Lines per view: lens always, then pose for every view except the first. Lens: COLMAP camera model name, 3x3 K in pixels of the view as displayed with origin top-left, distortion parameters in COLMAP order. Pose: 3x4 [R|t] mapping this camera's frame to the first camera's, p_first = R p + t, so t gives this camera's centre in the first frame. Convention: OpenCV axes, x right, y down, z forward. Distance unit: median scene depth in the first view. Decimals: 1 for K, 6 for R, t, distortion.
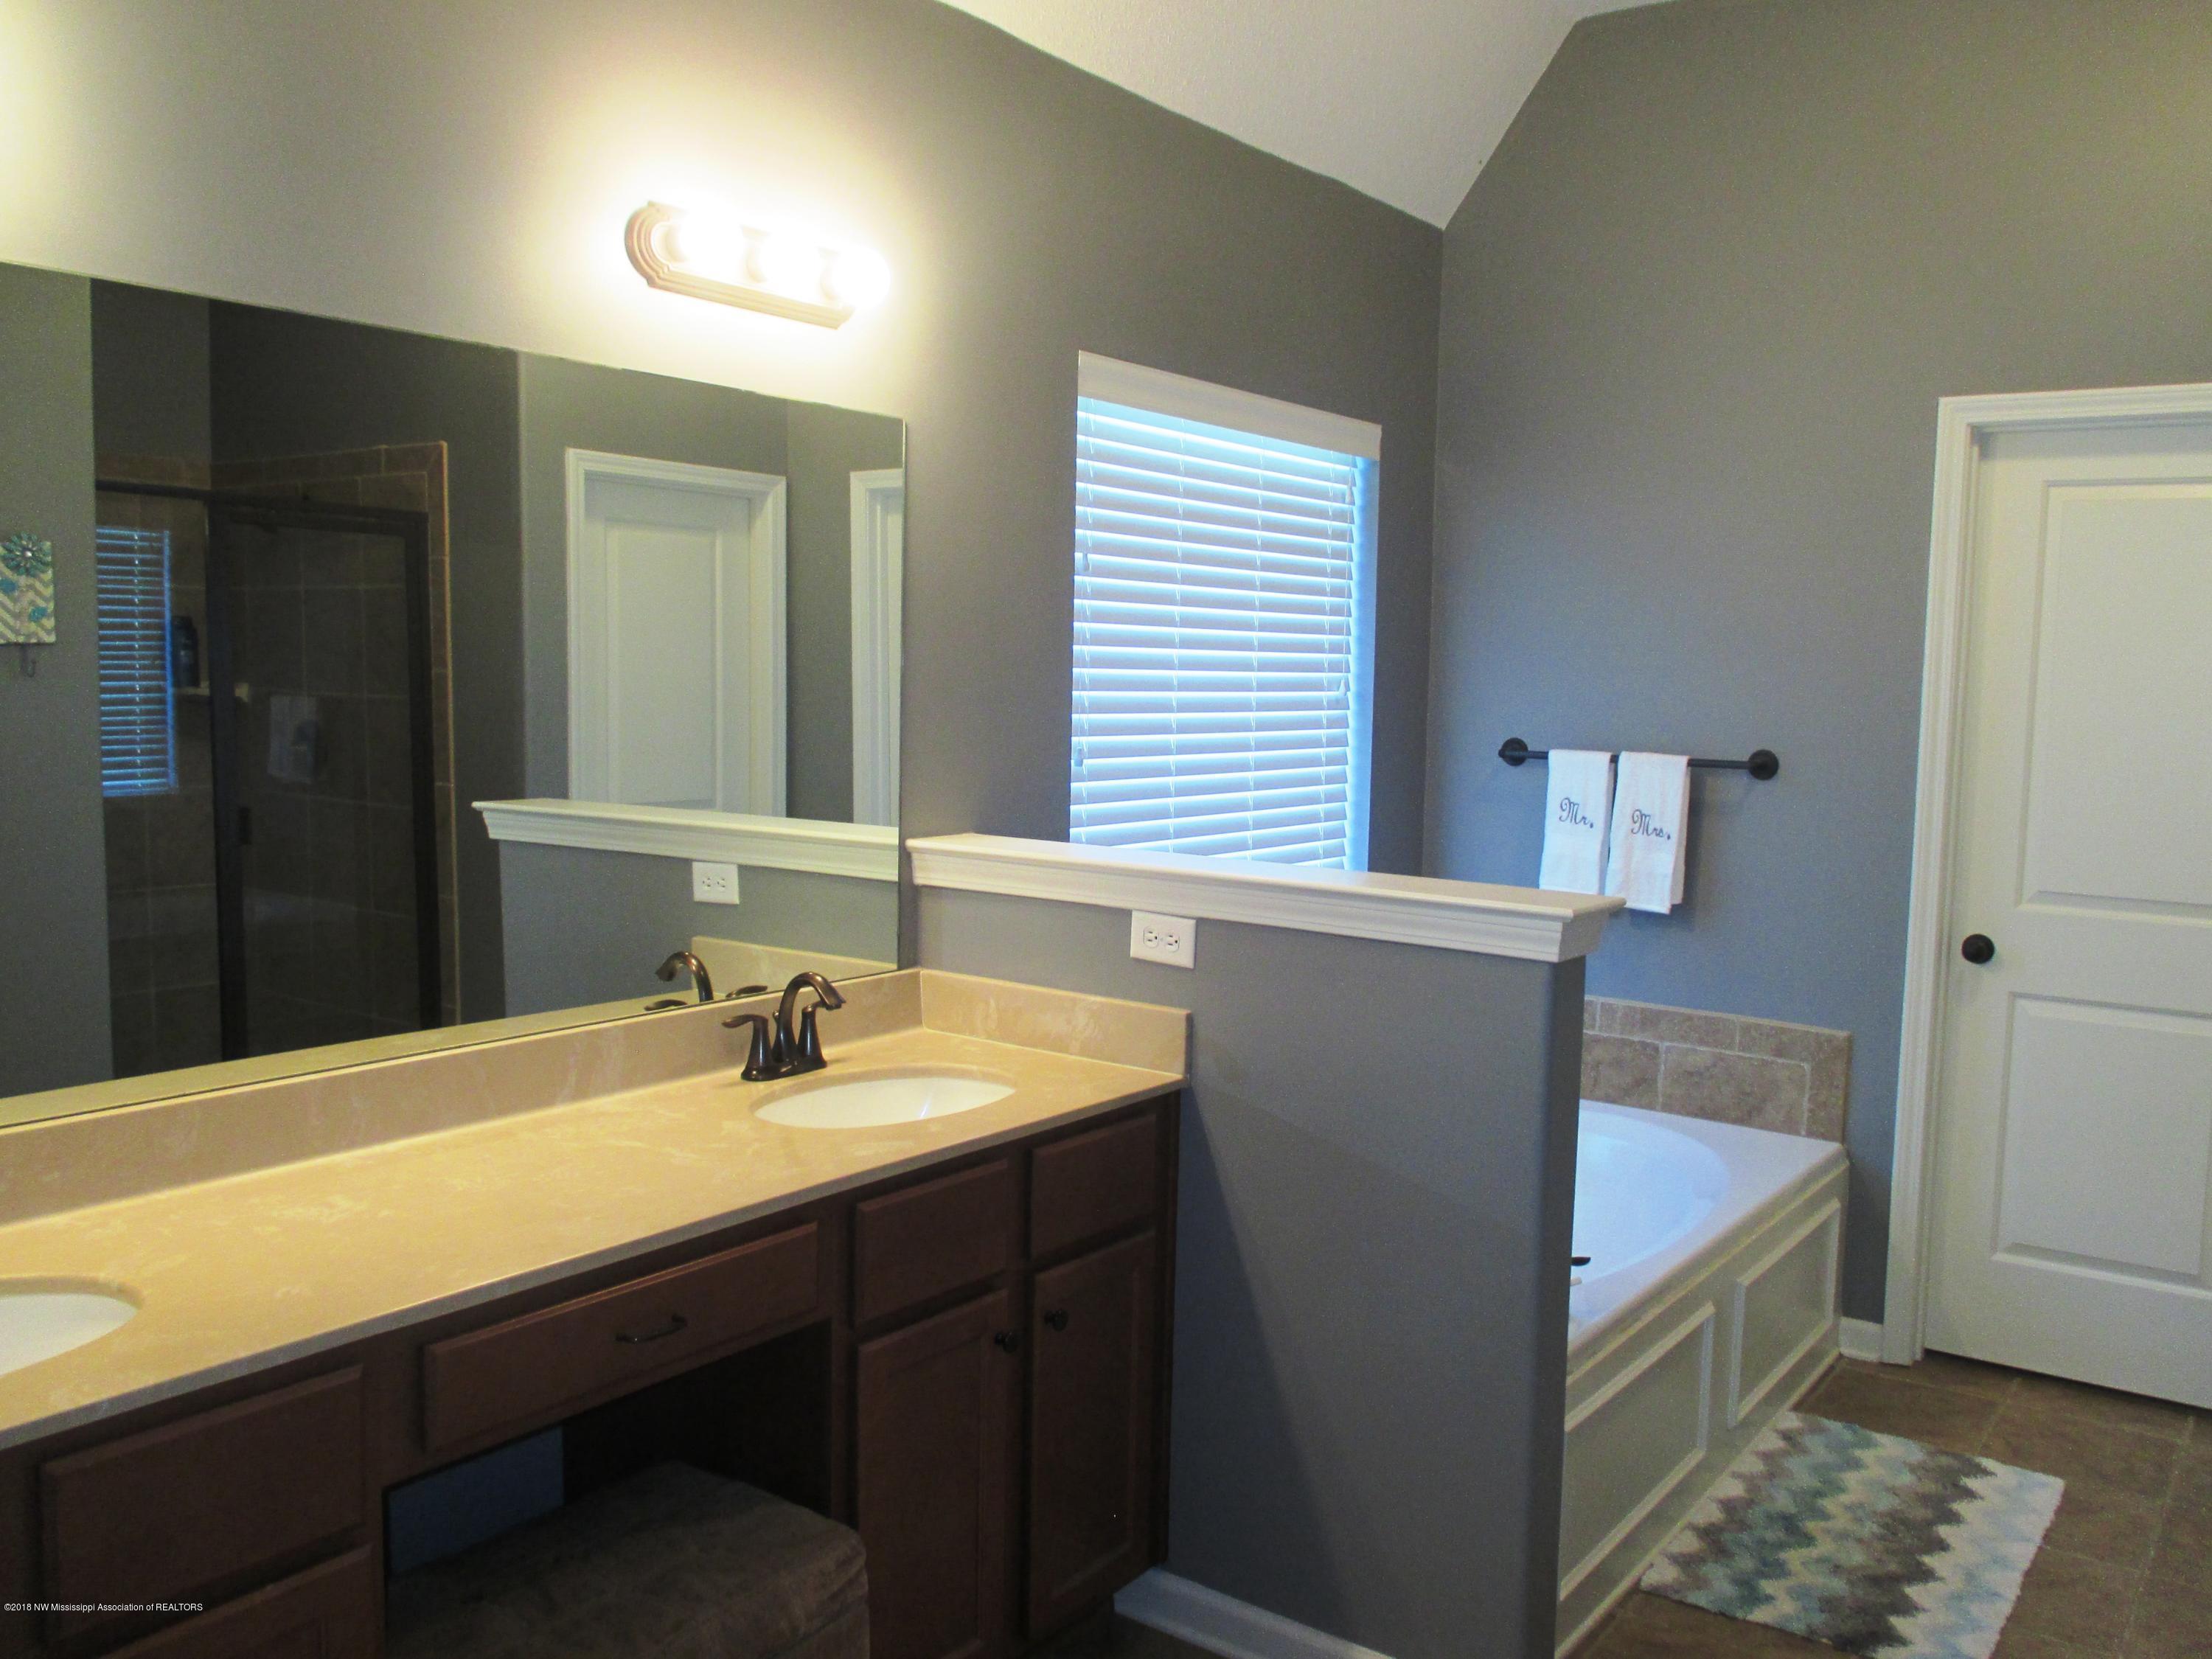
lens RADIAL K [[1863.8, 0, 1106.0], [0, 1863.8, 829.5], [0, 0, 1]] dist [-0.025850, -0.009315]
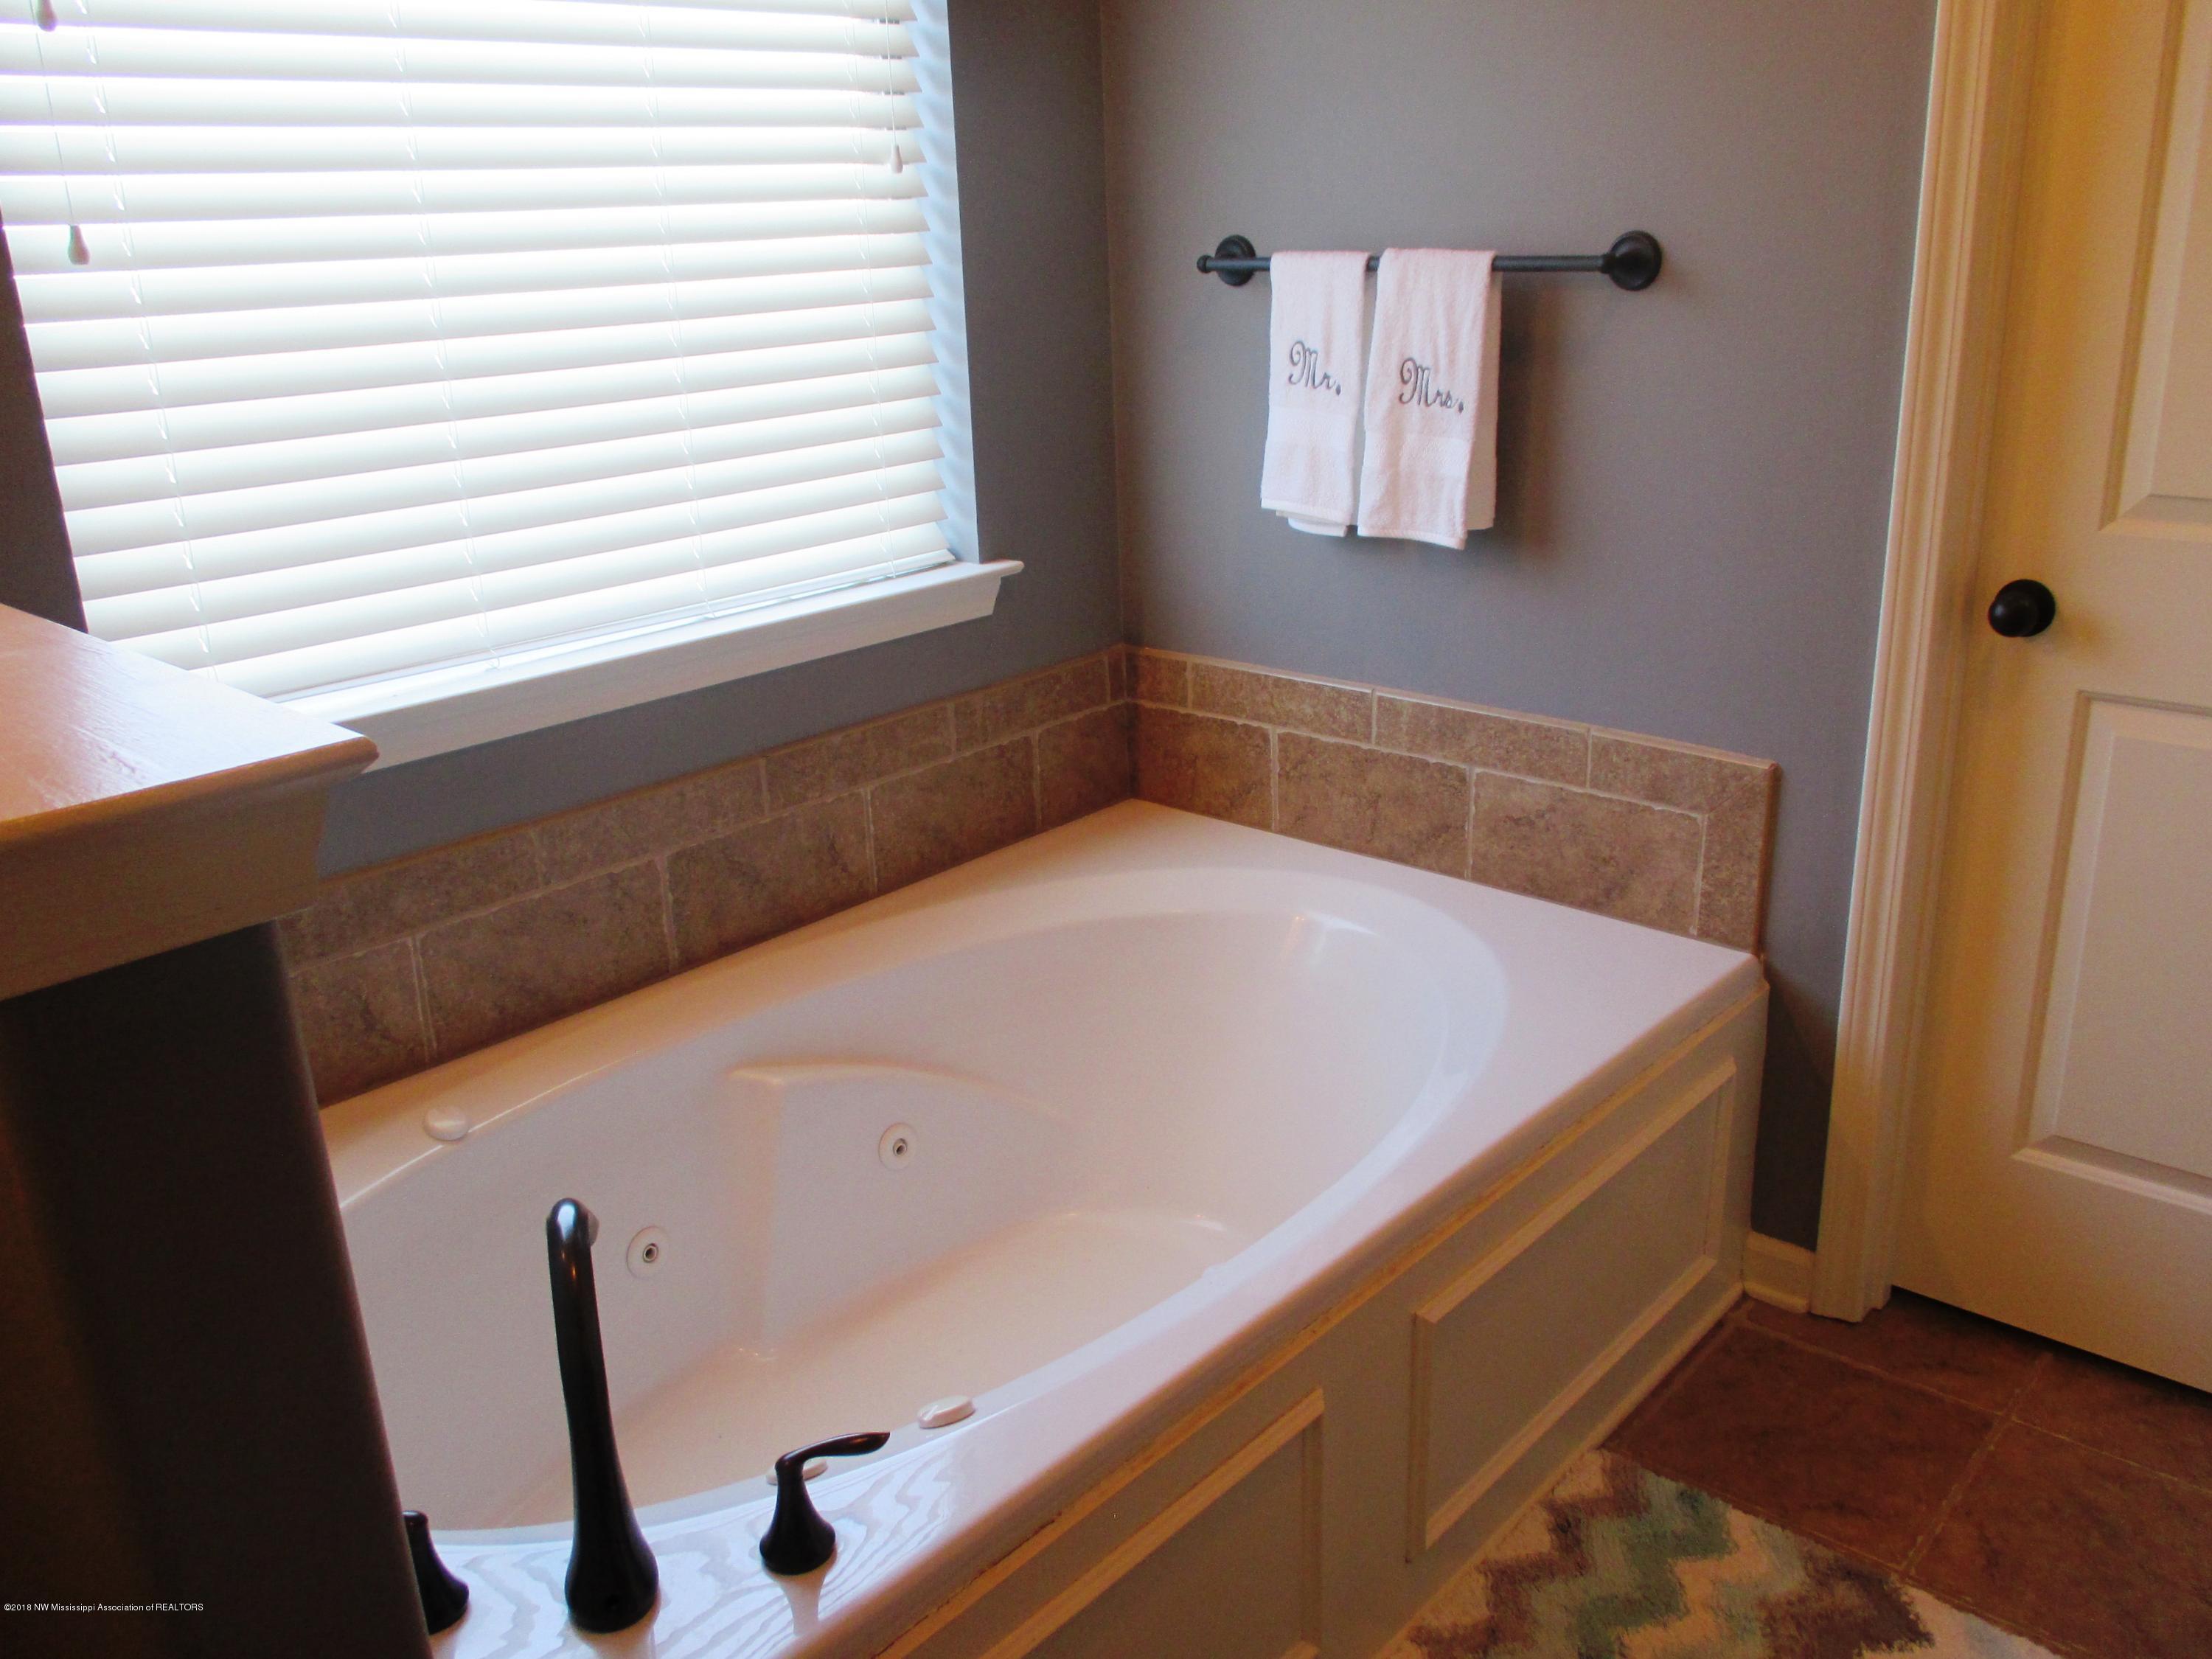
lens RADIAL K [[1887.4, 0, 1106.0], [0, 1887.4, 829.5], [0, 0, 1]] dist [-0.084932, 0.164387]
pose [[0.993431, -0.020231, -0.112627, 0.260171], [0.046540, 0.970600, 0.236157, -0.010871], [0.104538, -0.239847, 0.965166, 0.430313]]
